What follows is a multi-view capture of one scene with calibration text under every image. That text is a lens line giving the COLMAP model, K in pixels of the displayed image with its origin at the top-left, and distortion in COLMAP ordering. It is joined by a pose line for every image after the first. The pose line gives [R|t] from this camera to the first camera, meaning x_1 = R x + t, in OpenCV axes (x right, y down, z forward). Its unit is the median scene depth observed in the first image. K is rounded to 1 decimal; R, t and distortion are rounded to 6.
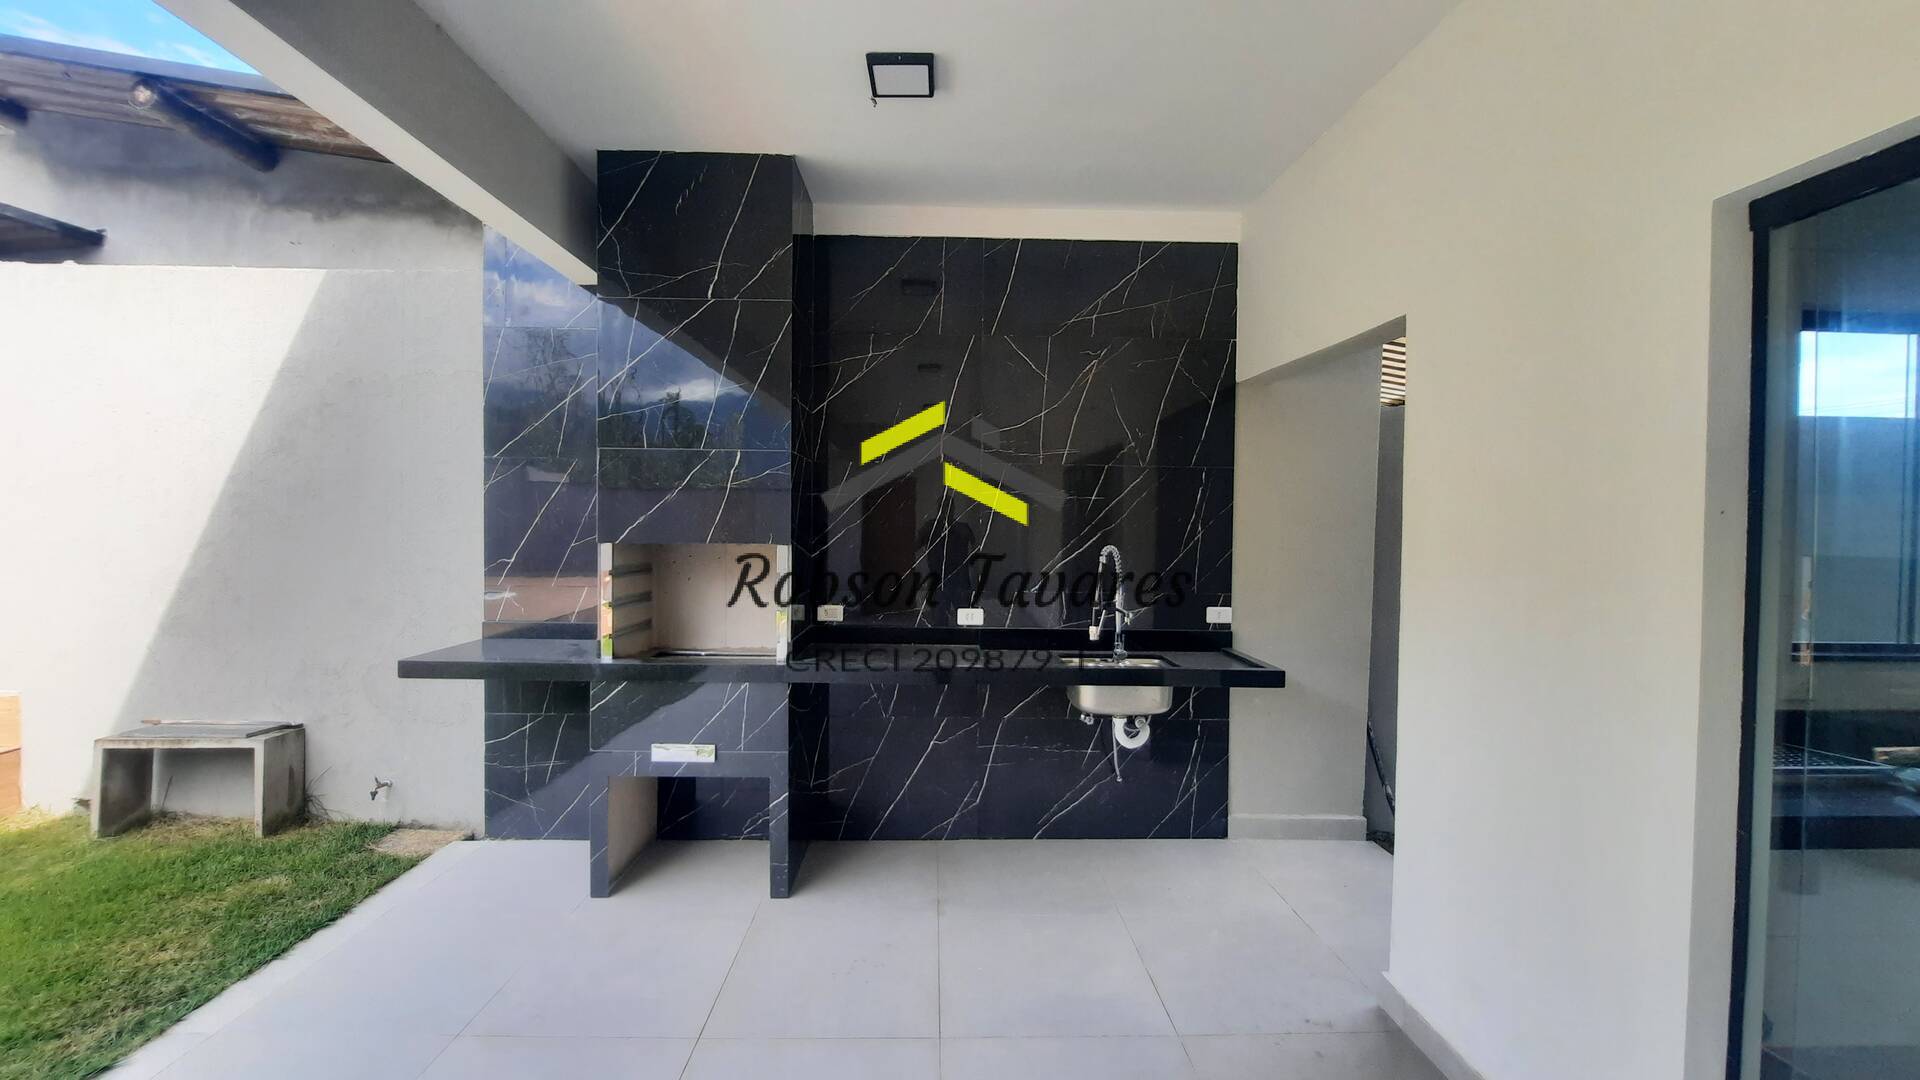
lens RADIAL K [[772.7, 0, 966.4], [0, 772.7, 550.3], [0, 0, 1]] dist [-0.012097, -0.000435]
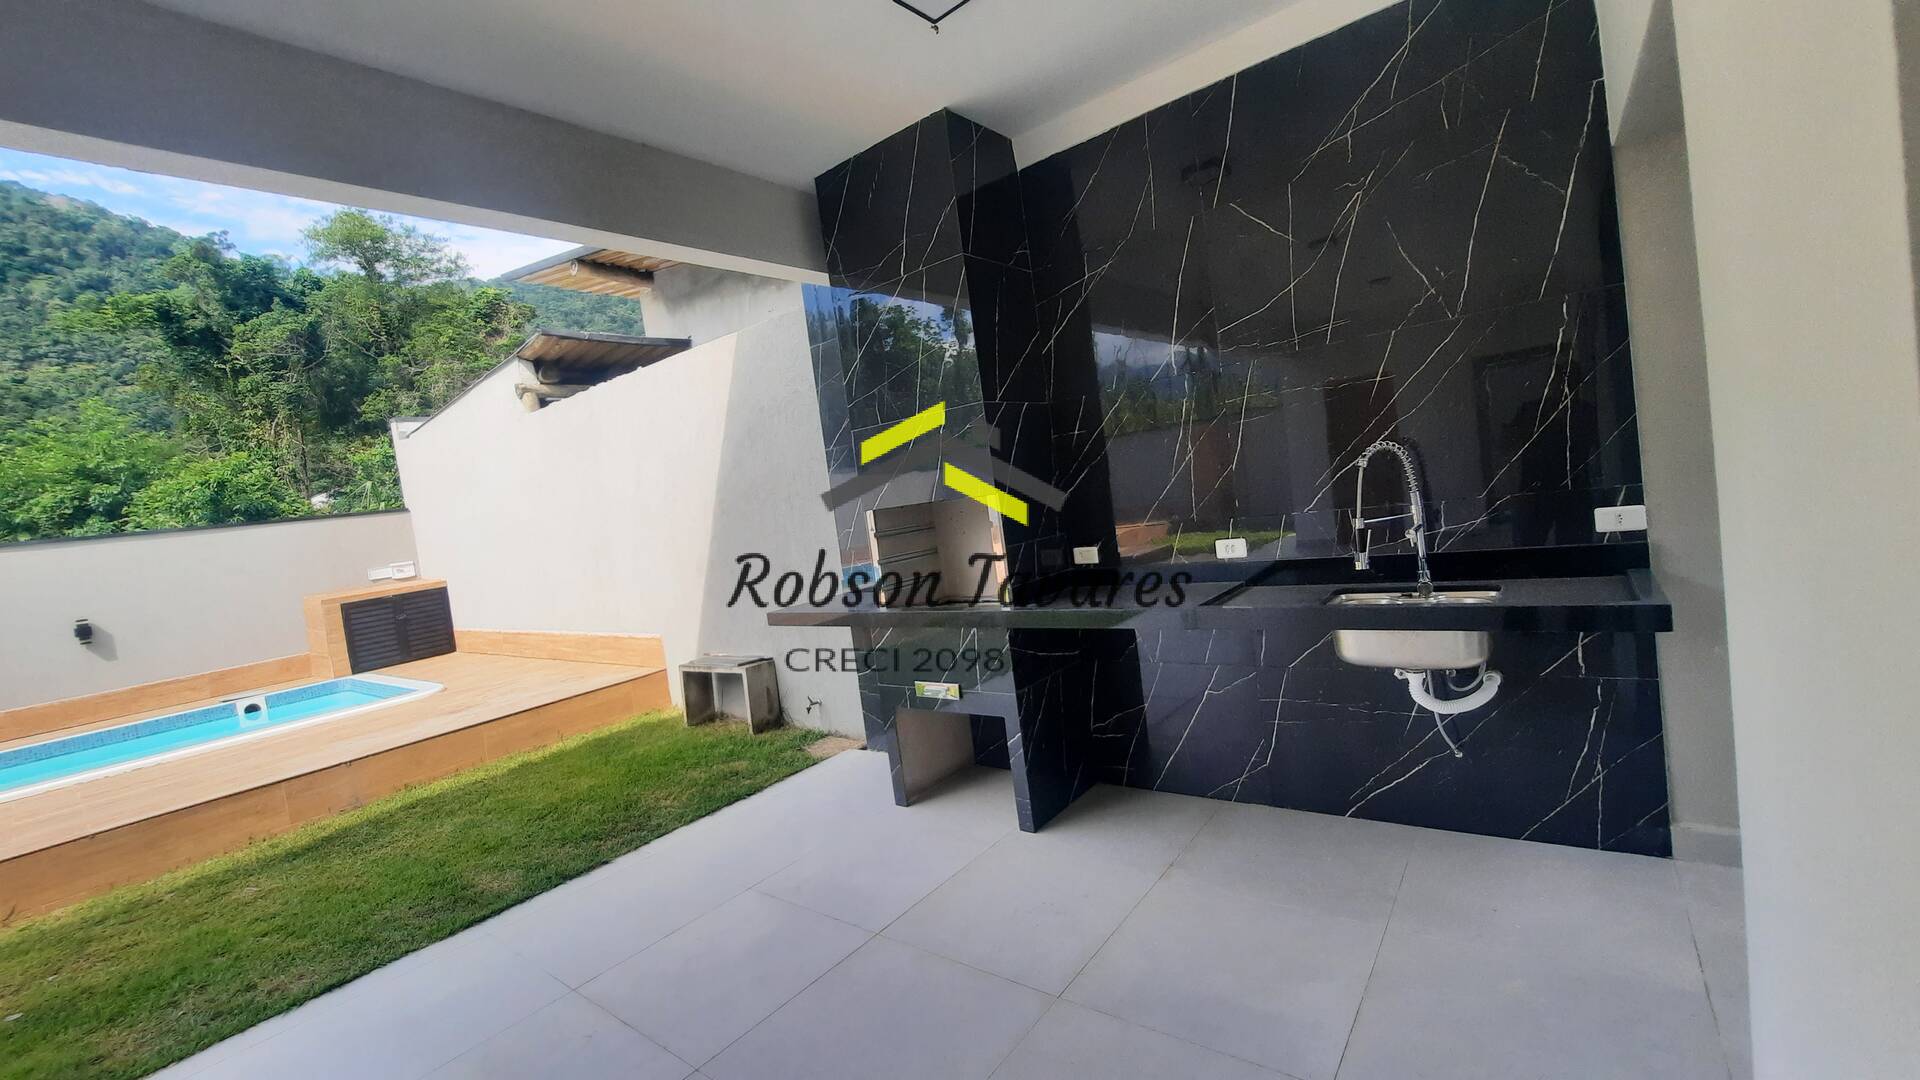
lens RADIAL K [[772.7, 0, 958.1], [0, 772.7, 548.6], [0, 0, 1]] dist [-0.012097, -0.000435]
pose [[0.757023, -0.069920, -0.649637, 0.344951], [0.120251, 0.992184, 0.033341, 0.021992], [0.642228, -0.103359, 0.759513, 0.165181]]
